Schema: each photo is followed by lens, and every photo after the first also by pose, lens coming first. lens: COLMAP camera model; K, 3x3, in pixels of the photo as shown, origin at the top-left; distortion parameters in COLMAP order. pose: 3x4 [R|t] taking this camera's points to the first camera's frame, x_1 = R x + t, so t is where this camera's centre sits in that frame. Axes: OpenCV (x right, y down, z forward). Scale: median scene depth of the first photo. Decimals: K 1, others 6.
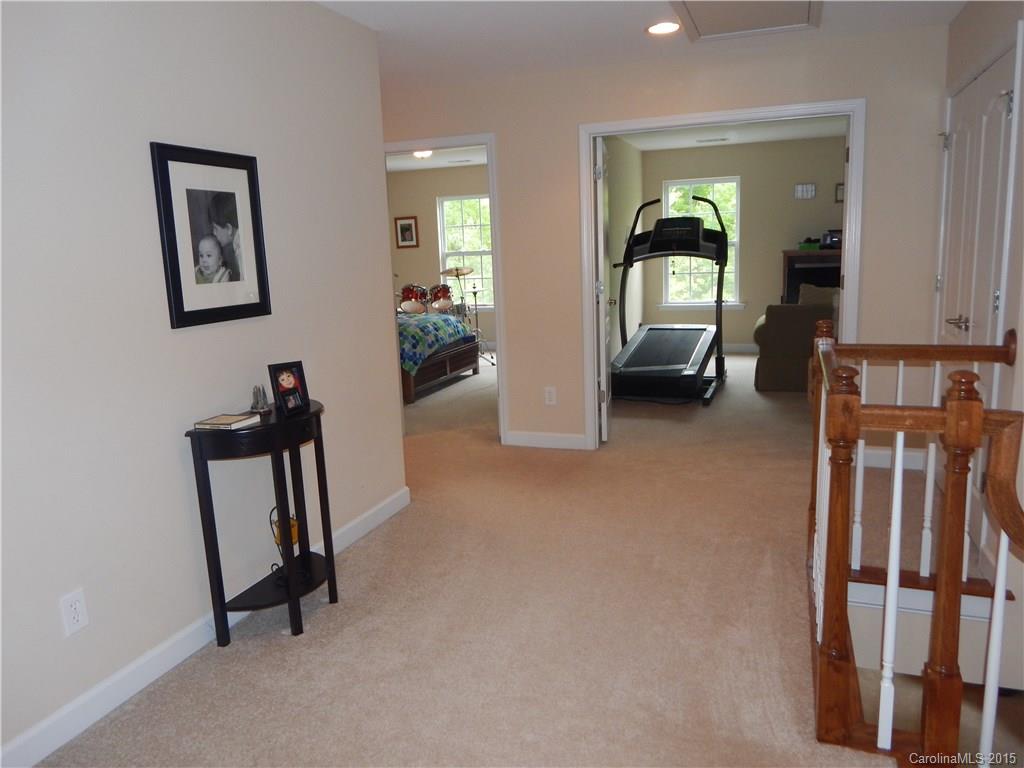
lens RADIAL K [[747.9, 0, 513.3], [0, 747.9, 381.3], [0, 0, 1]] dist [-0.004399, -0.000522]
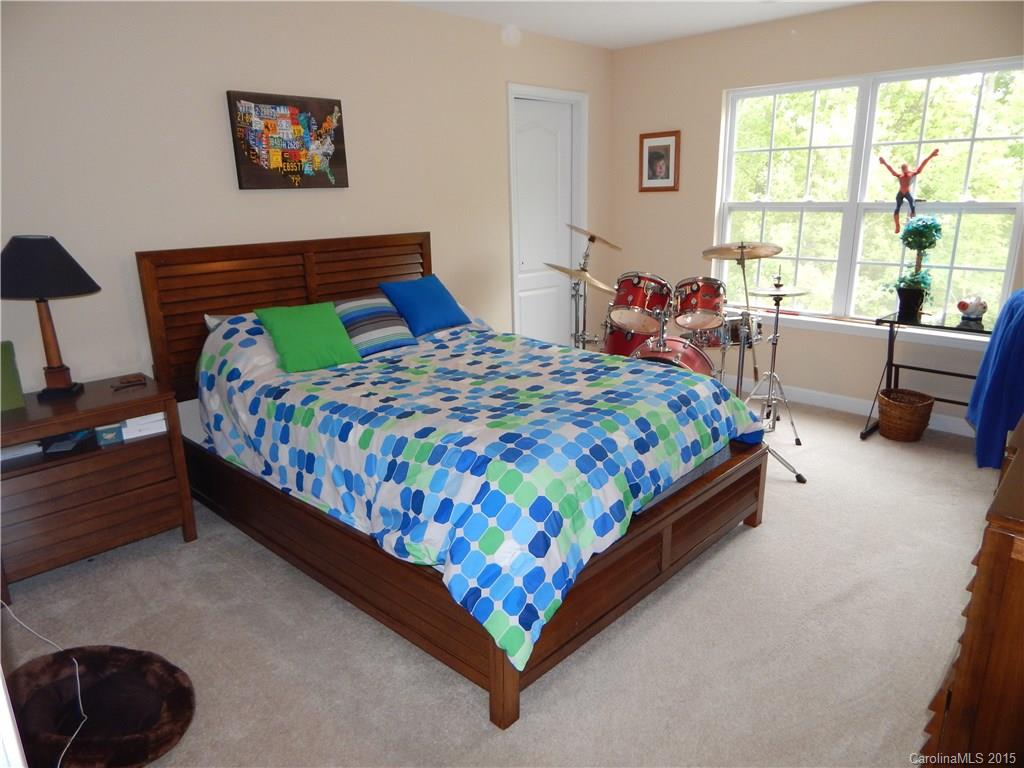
lens RADIAL K [[673.0, 0, 515.9], [0, 673.0, 385.4], [0, 0, 1]] dist [-0.001268, -0.001340]
pose [[0.918128, 0.139299, -0.370993, -0.038550], [-0.098045, 0.986925, 0.127927, -0.102510], [0.383963, -0.081080, 0.919782, 0.557086]]
